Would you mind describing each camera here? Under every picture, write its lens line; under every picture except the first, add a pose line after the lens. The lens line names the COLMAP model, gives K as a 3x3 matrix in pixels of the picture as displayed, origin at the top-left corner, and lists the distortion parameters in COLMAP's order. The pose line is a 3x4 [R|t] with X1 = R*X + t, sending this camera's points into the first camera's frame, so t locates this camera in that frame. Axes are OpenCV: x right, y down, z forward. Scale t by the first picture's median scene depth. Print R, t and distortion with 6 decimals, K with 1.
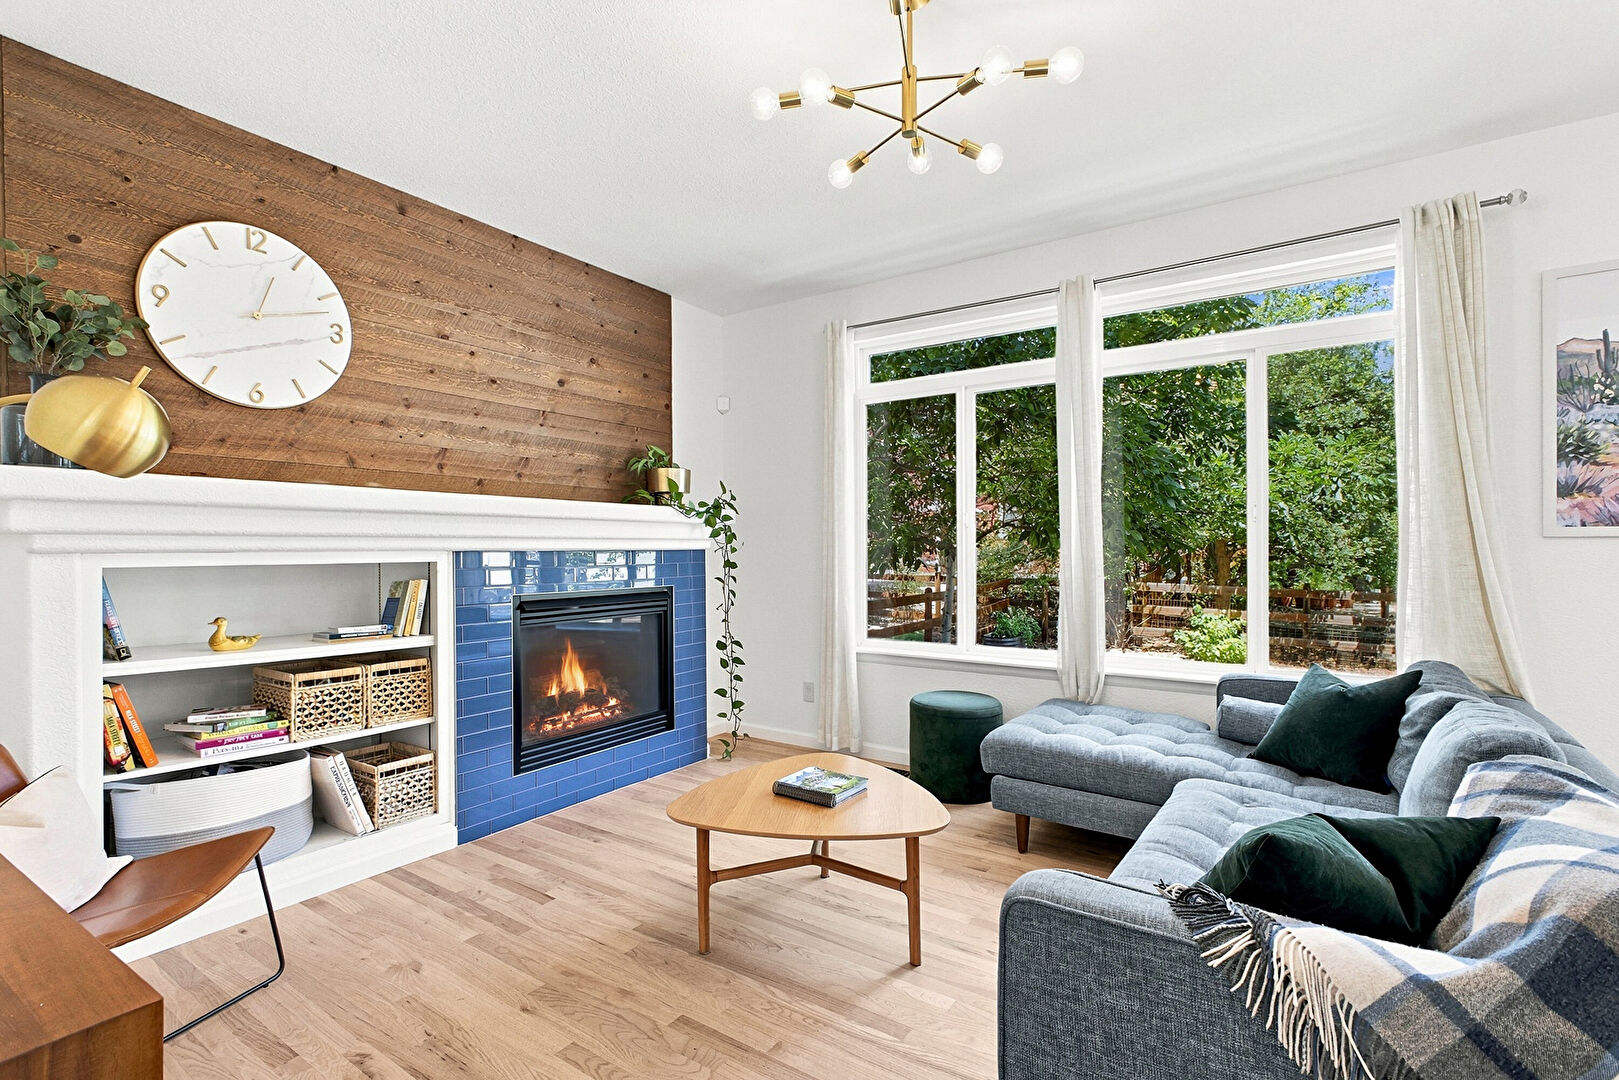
lens RADIAL K [[749.1, 0, 808.6], [0, 749.1, 540.2], [0, 0, 1]] dist [0.004339, 0.000163]
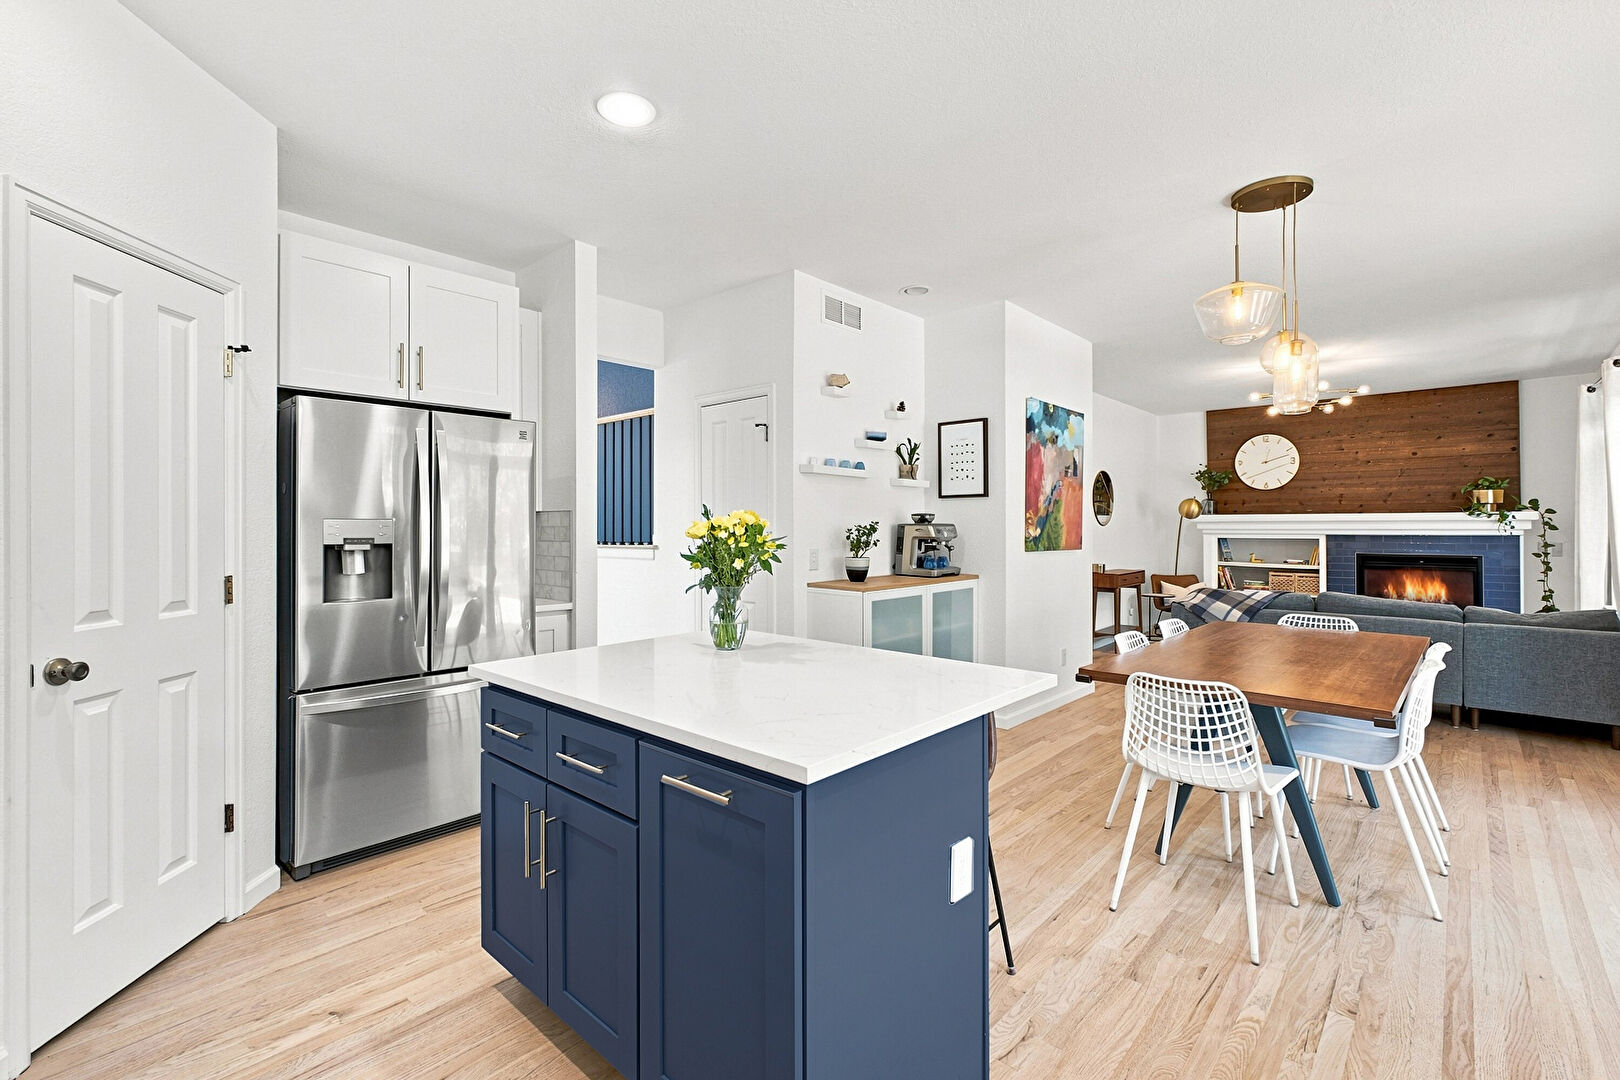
lens RADIAL K [[714.9, 0, 811.0], [0, 714.9, 528.7], [0, 0, 1]] dist [0.000359, 0.000087]
pose [[-0.138258, 0.006236, -0.990377, 2.336056], [0.011795, 0.999920, 0.004650, -0.040686], [0.990326, -0.011039, -0.138320, -0.473787]]
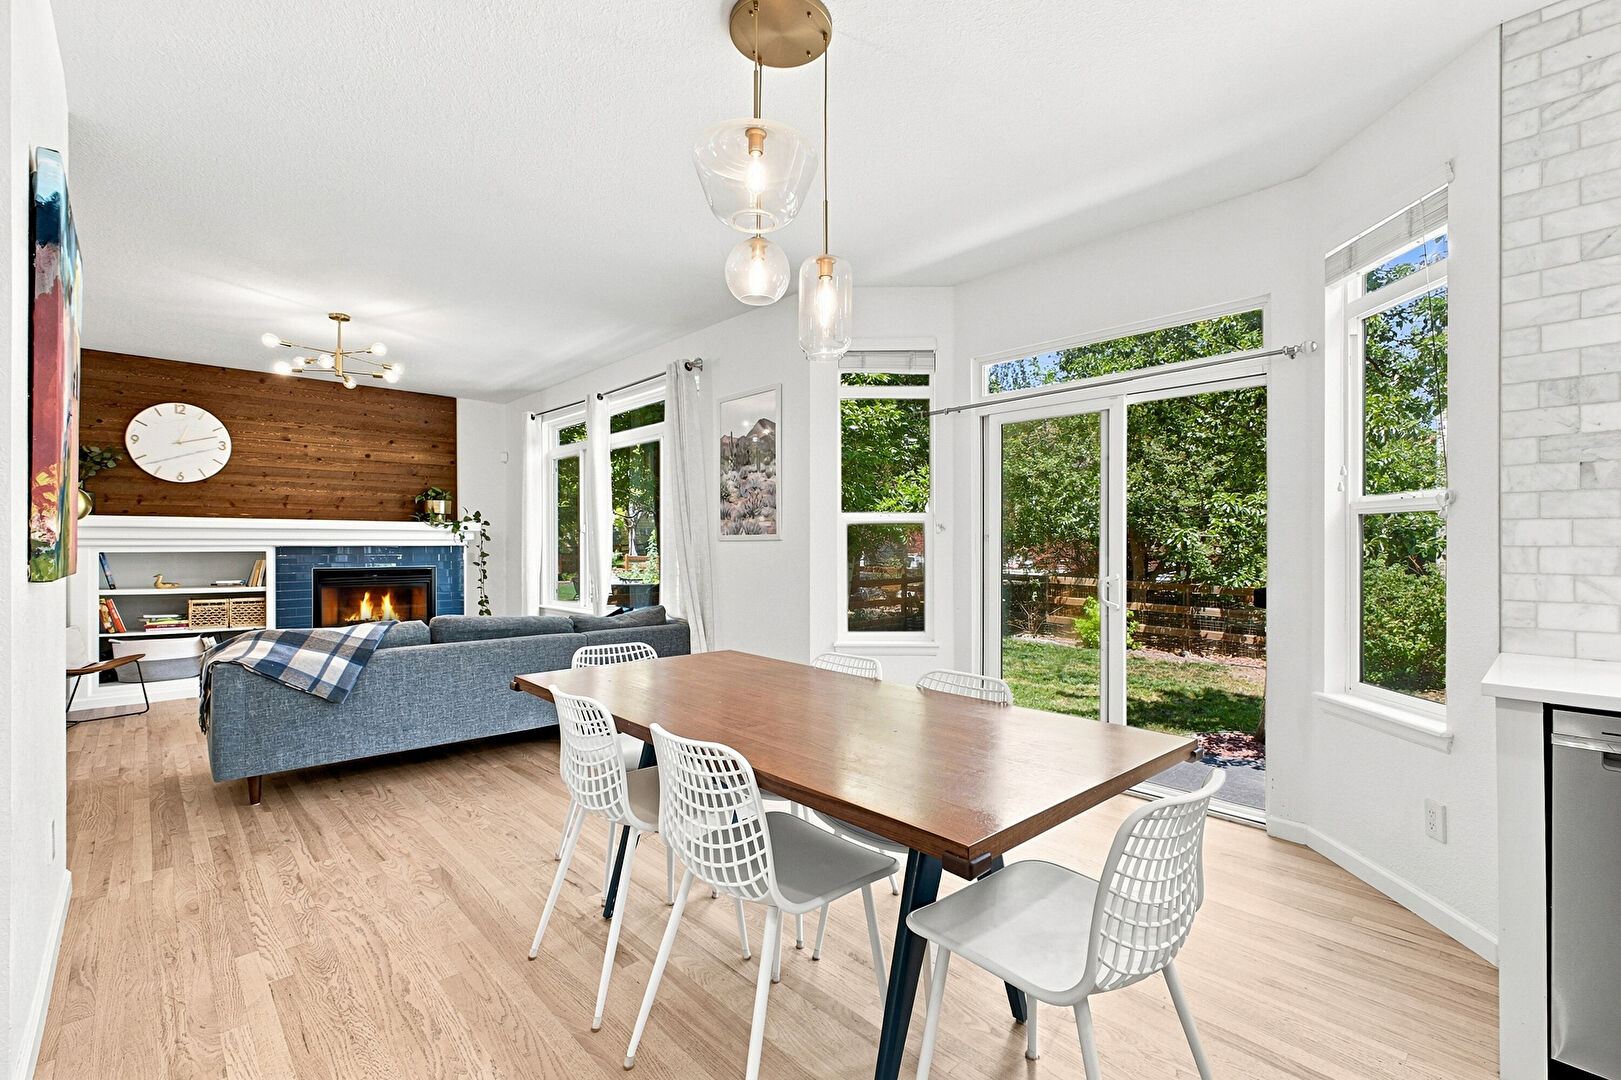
lens RADIAL K [[715.3, 0, 814.0], [0, 715.3, 538.9], [0, 0, 1]] dist [0.000359, 0.000087]
pose [[0.977263, 0.001616, -0.212025, 1.424284], [-0.001127, 0.999996, 0.002428, -0.012578], [0.212029, -0.002134, 0.977261, -0.631223]]
